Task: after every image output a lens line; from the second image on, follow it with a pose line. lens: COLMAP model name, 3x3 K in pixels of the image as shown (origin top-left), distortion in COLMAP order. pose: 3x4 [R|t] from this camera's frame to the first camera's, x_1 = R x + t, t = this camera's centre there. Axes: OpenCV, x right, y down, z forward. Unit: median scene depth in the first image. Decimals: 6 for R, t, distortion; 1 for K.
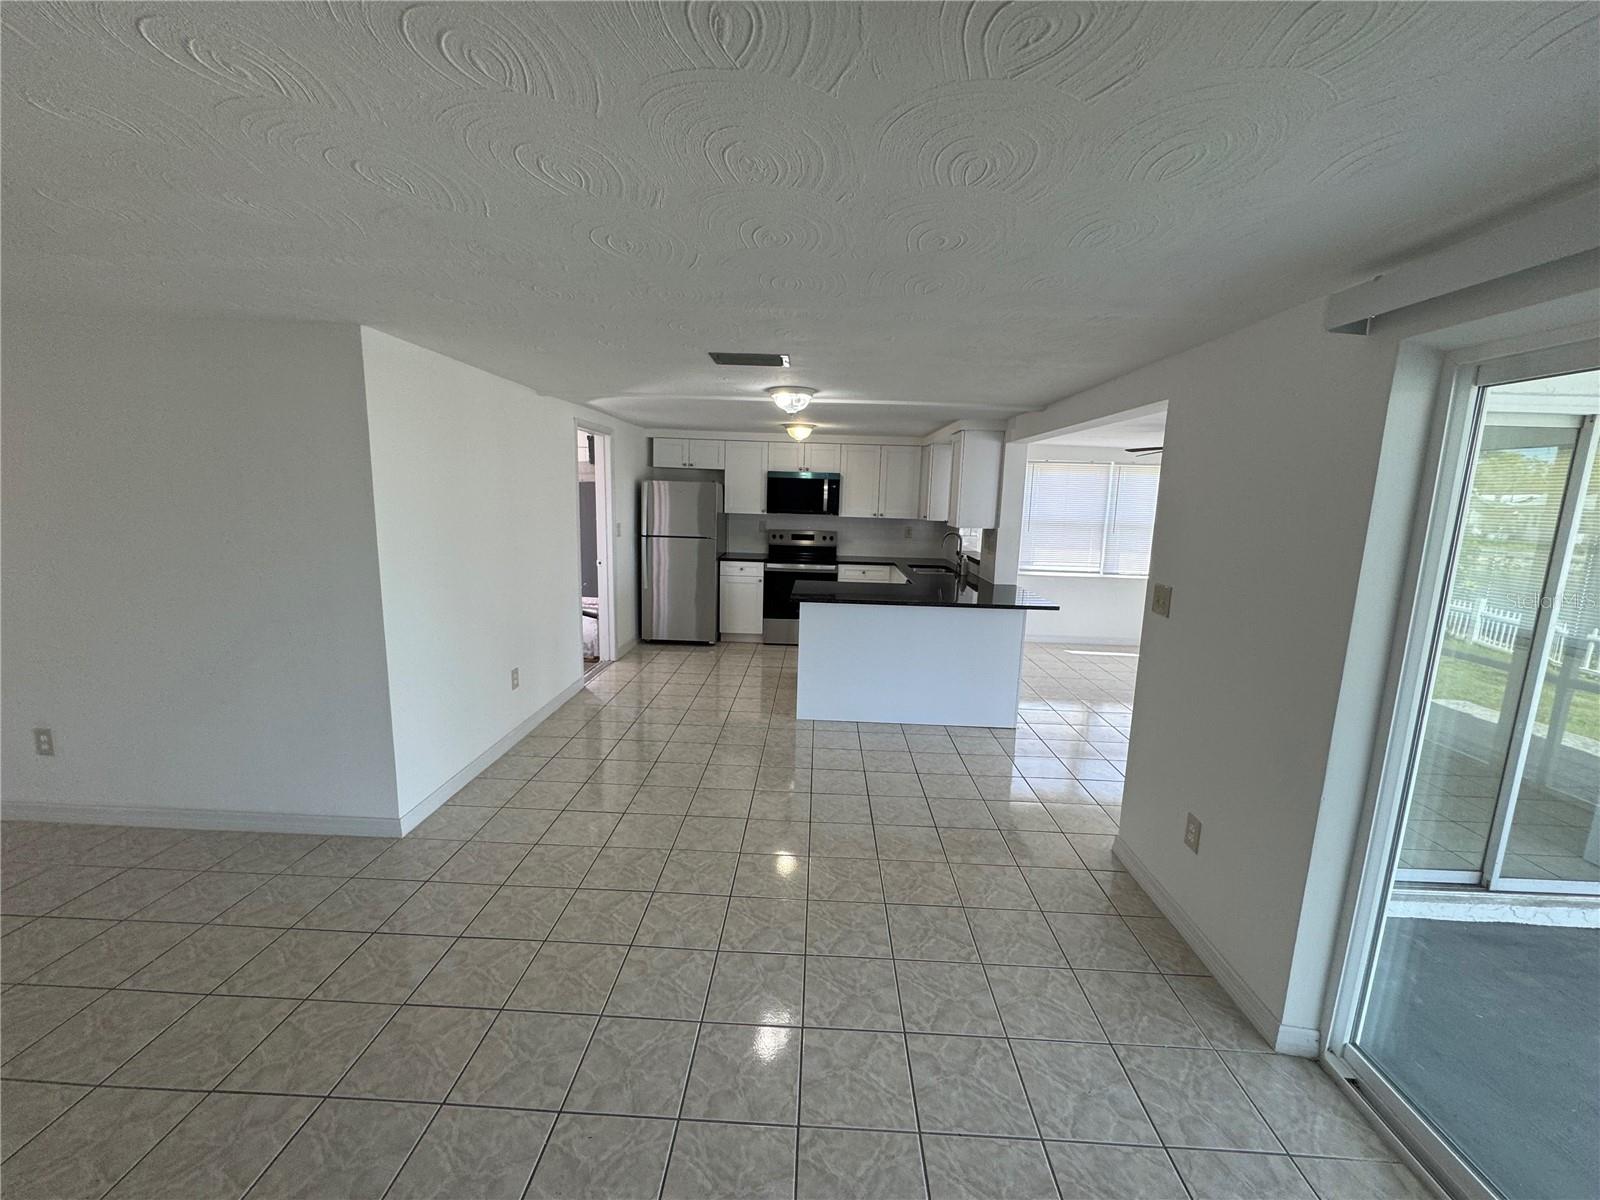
lens RADIAL K [[636.1, 0, 800.5], [0, 636.1, 600.1], [0, 0, 1]] dist [-0.003884, -0.000261]
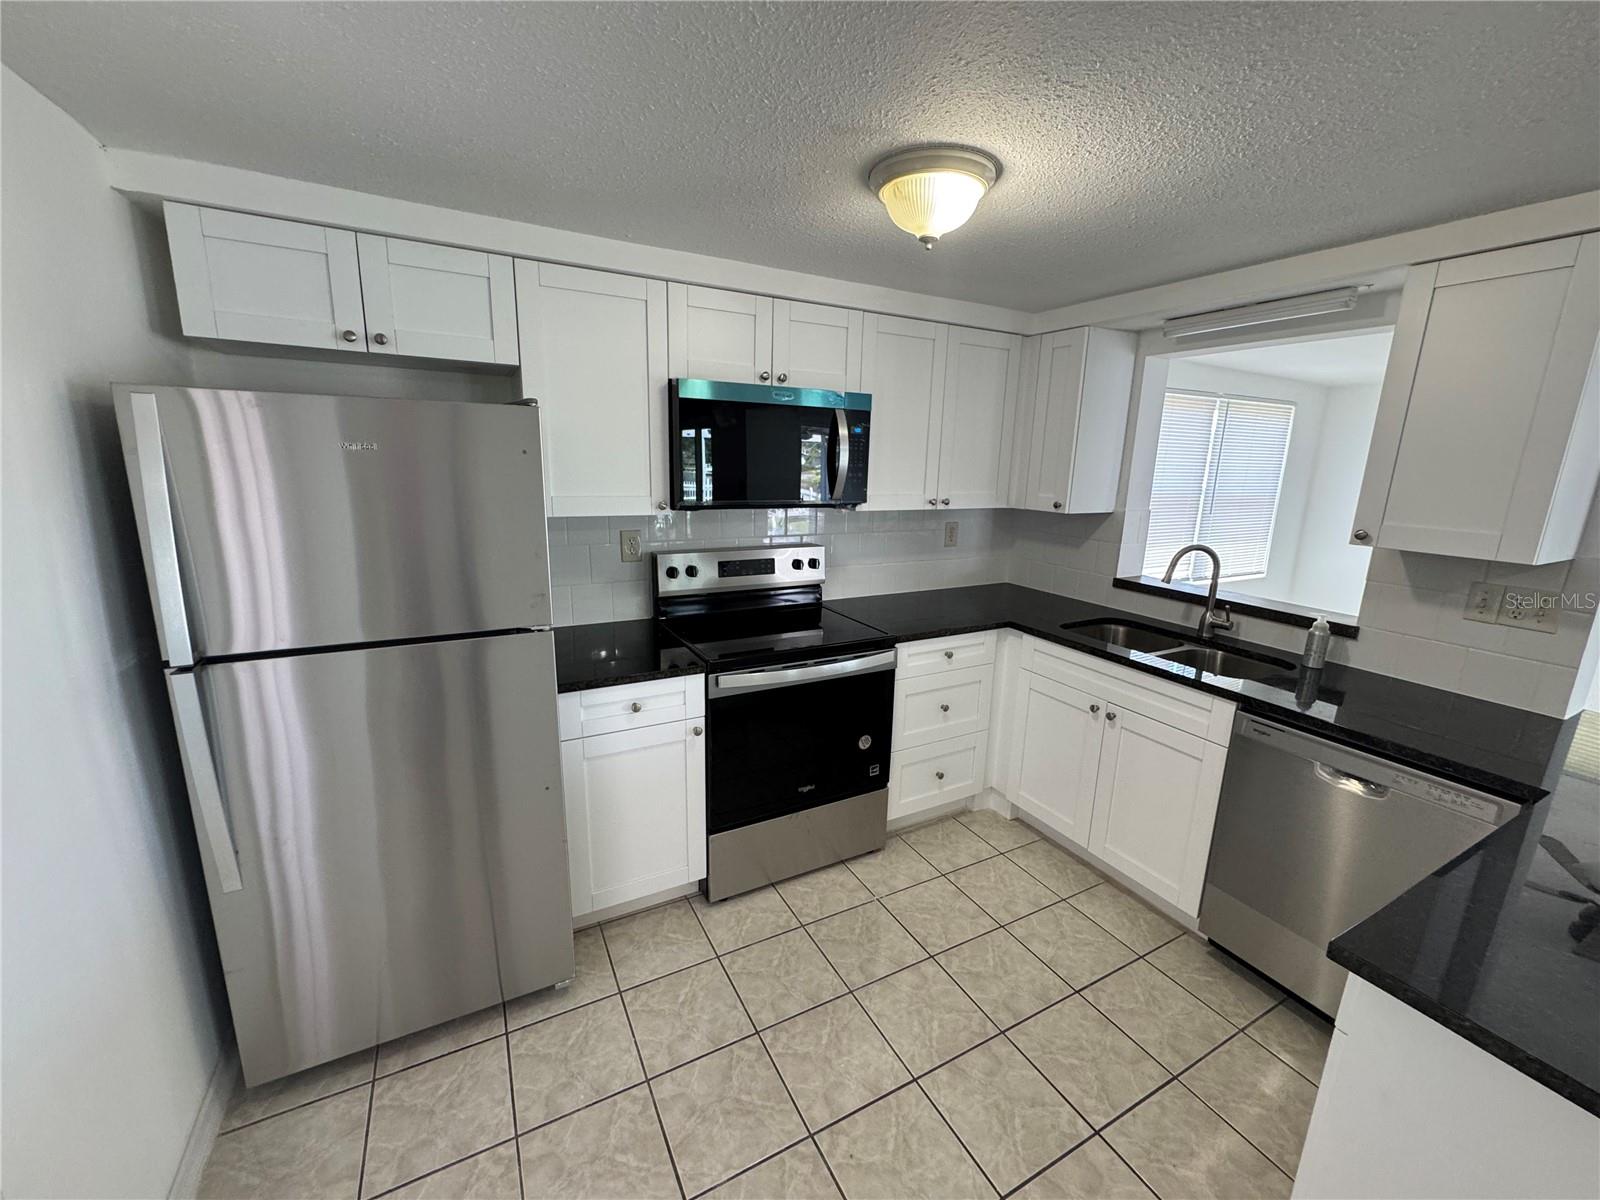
lens RADIAL K [[636.1, 0, 801.8], [0, 636.1, 599.2], [0, 0, 1]] dist [-0.003884, -0.000261]
pose [[0.867305, -0.117639, 0.483676, -0.172386], [0.082334, 0.992192, 0.093683, -0.127561], [-0.490920, -0.041429, 0.870219, 0.742427]]
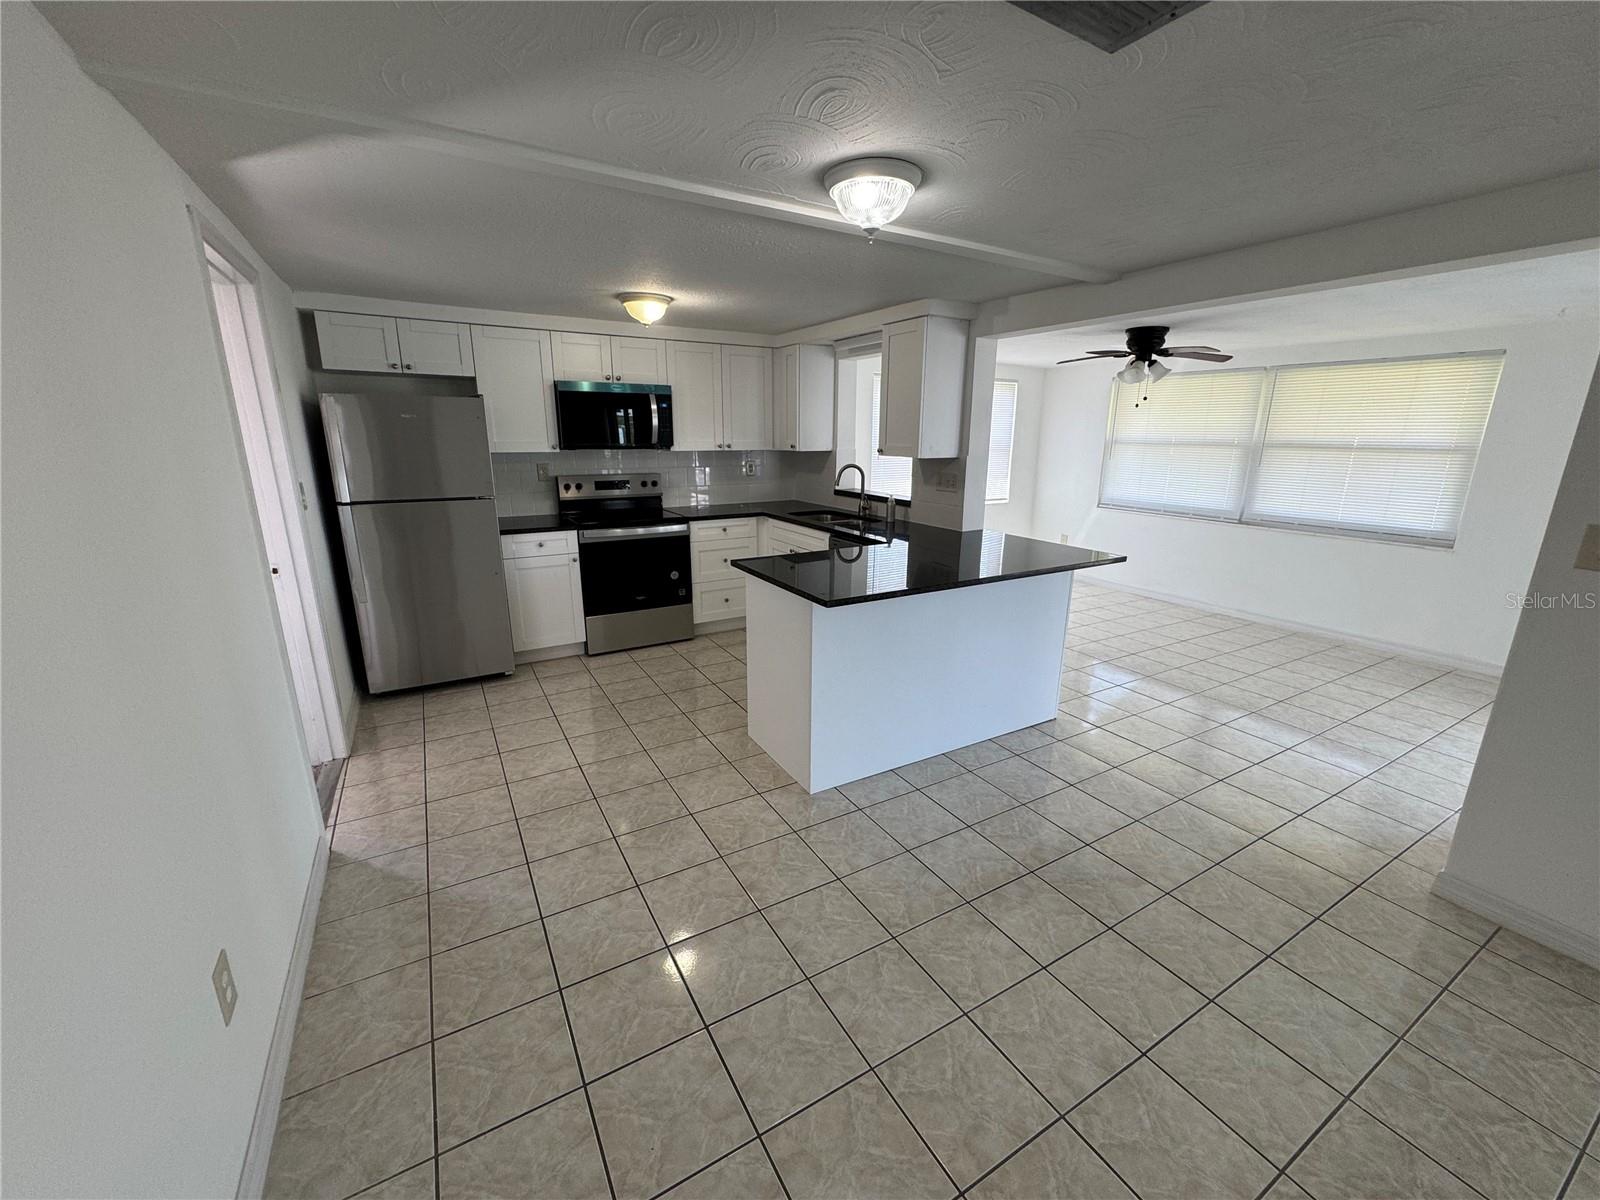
lens RADIAL K [[636.1, 0, 802.2], [0, 636.1, 597.5], [0, 0, 1]] dist [-0.003884, -0.000261]
pose [[0.847349, -0.157587, 0.507115, -0.208107], [0.105930, 0.985921, 0.129375, -0.053978], [-0.520363, -0.055907, 0.852113, 0.366085]]
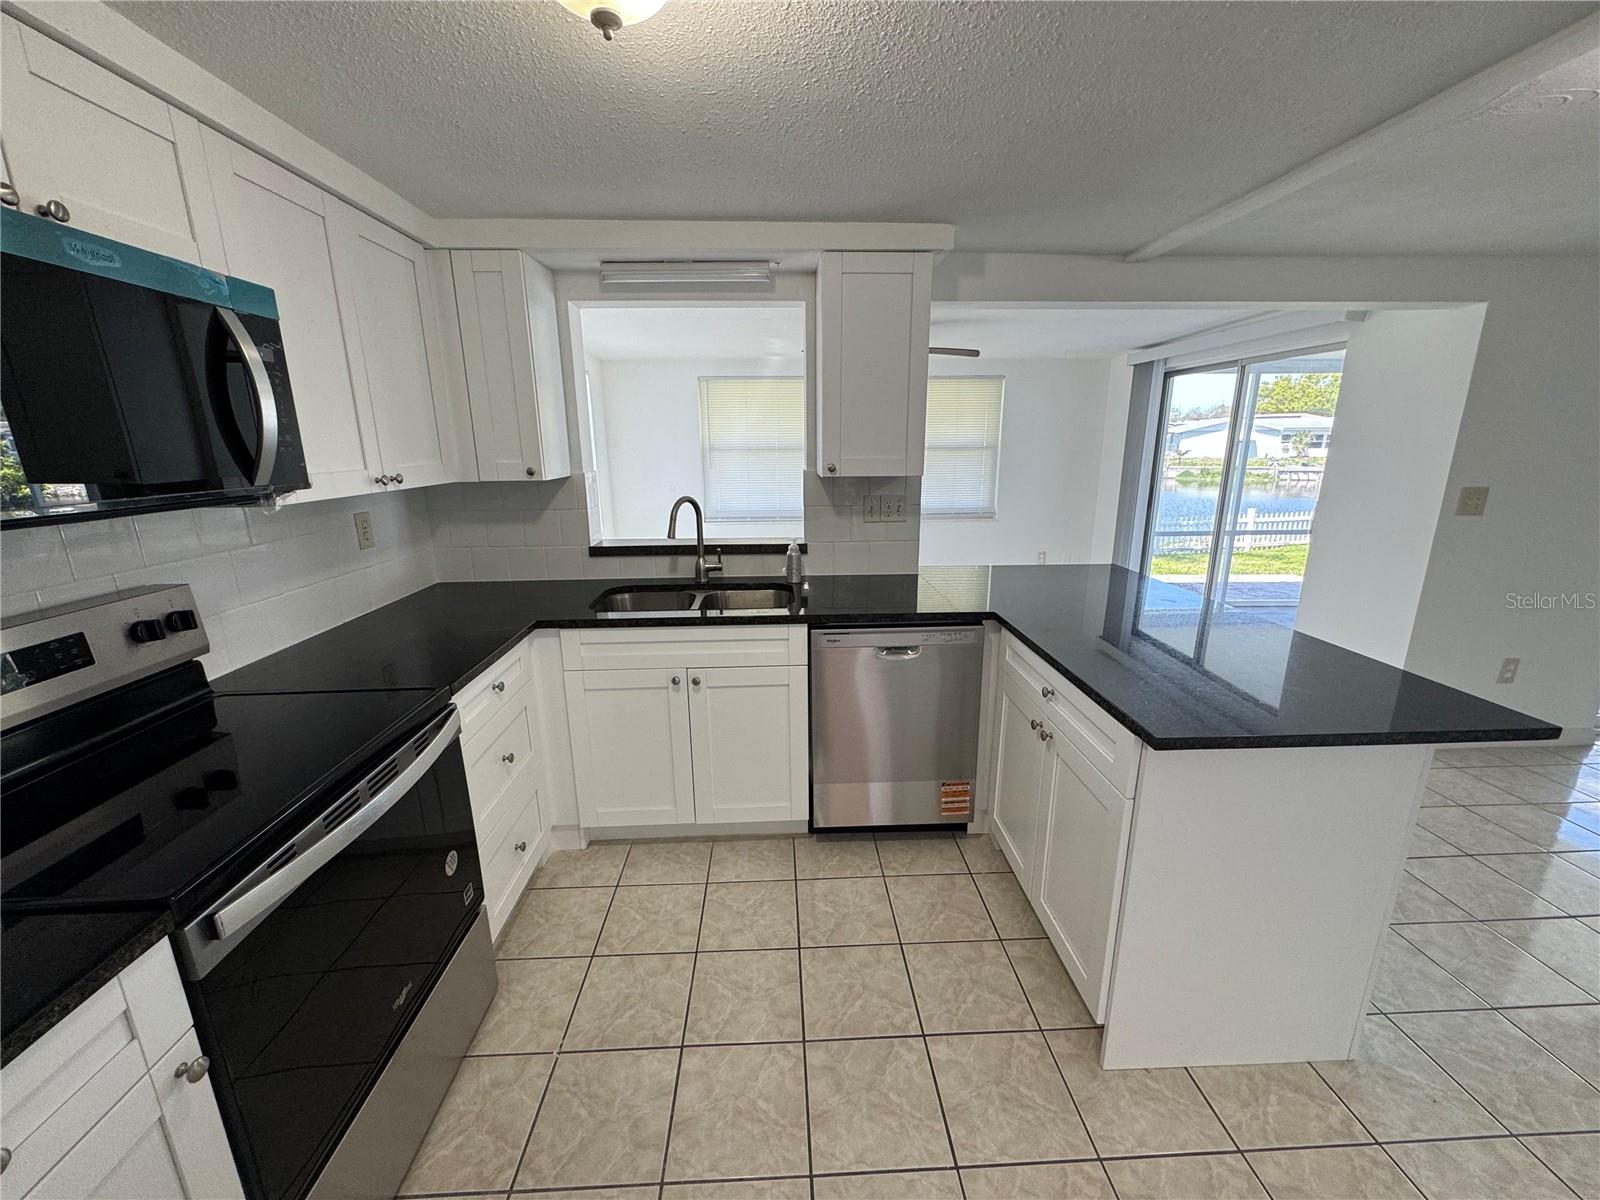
lens RADIAL K [[636.1, 0, 799.4], [0, 636.1, 599.4], [0, 0, 1]] dist [-0.003884, -0.000261]
pose [[-0.073306, -0.270168, 0.960018, -0.178344], [0.169690, 0.945193, 0.278954, -0.142776], [-0.982767, 0.183354, -0.023443, 0.913970]]
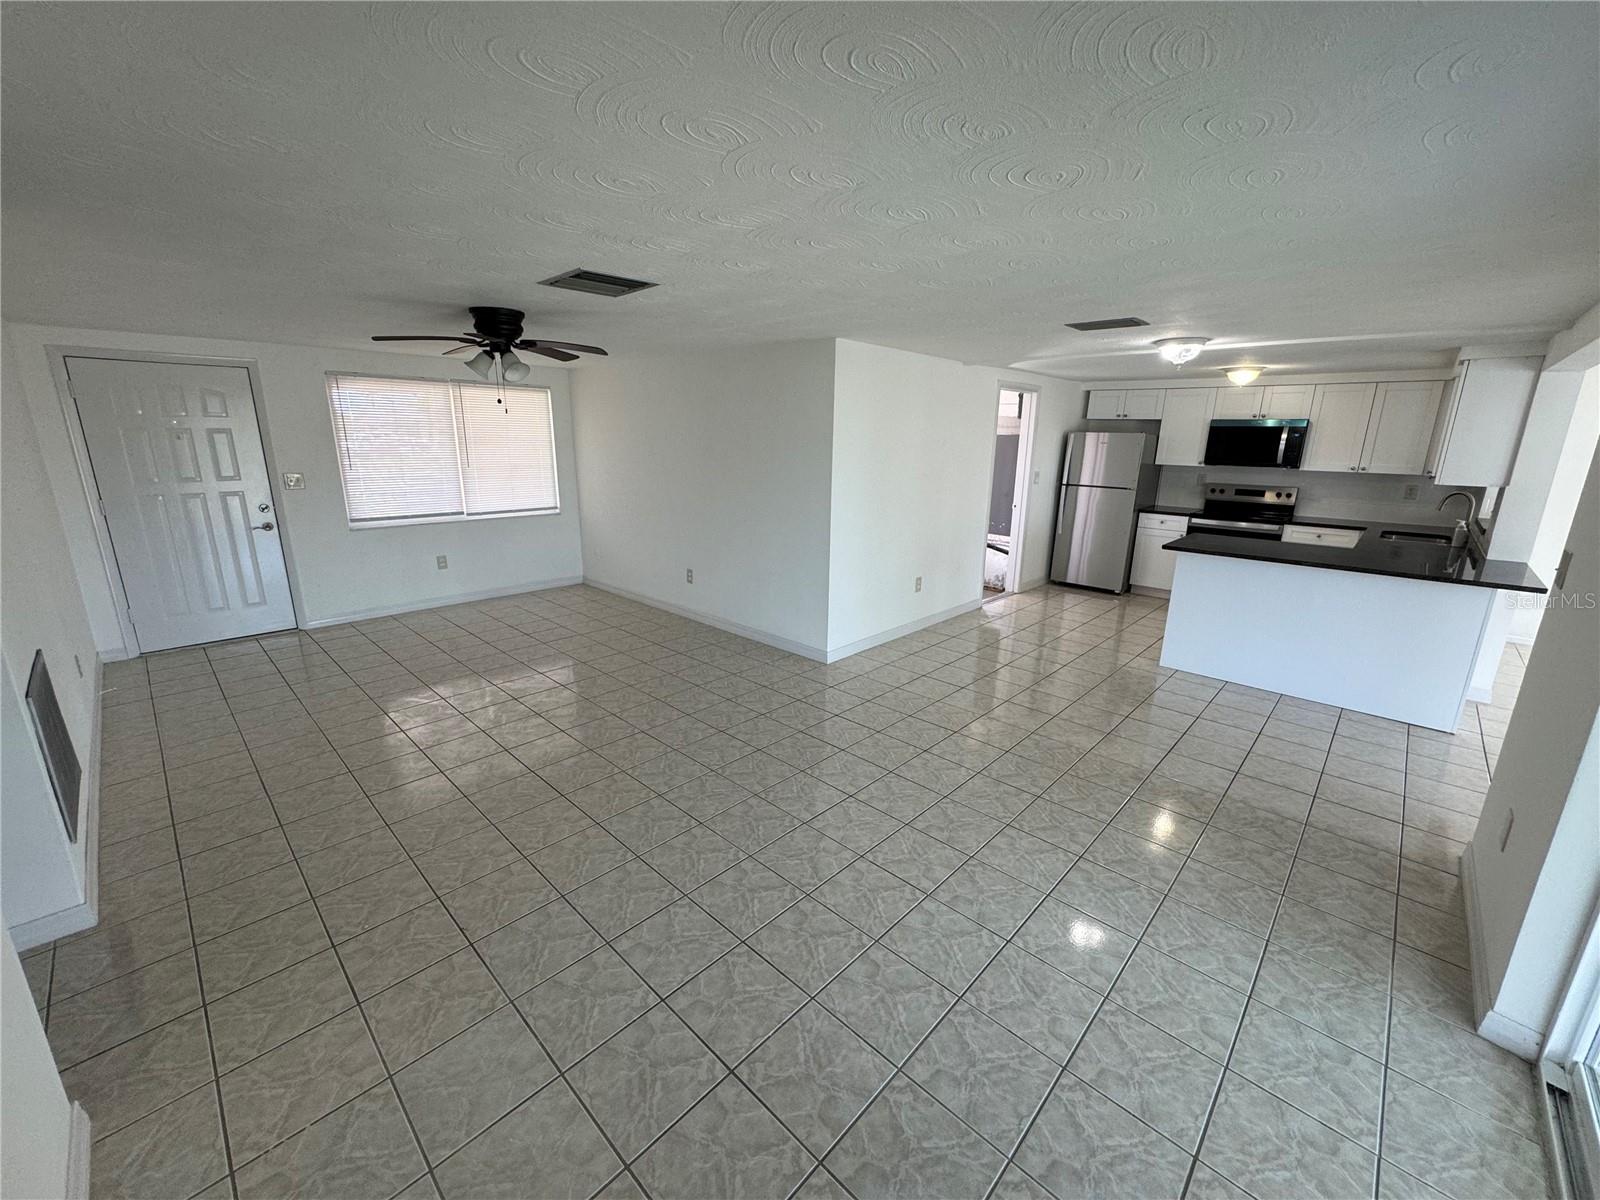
lens RADIAL K [[636.1, 0, 801.9], [0, 636.1, 598.9], [0, 0, 1]] dist [-0.003884, -0.000261]
pose [[0.744616, 0.148099, -0.650856, 0.157085], [-0.103547, 0.988900, 0.106555, 0.022521], [0.659413, -0.011948, 0.751686, -0.111311]]
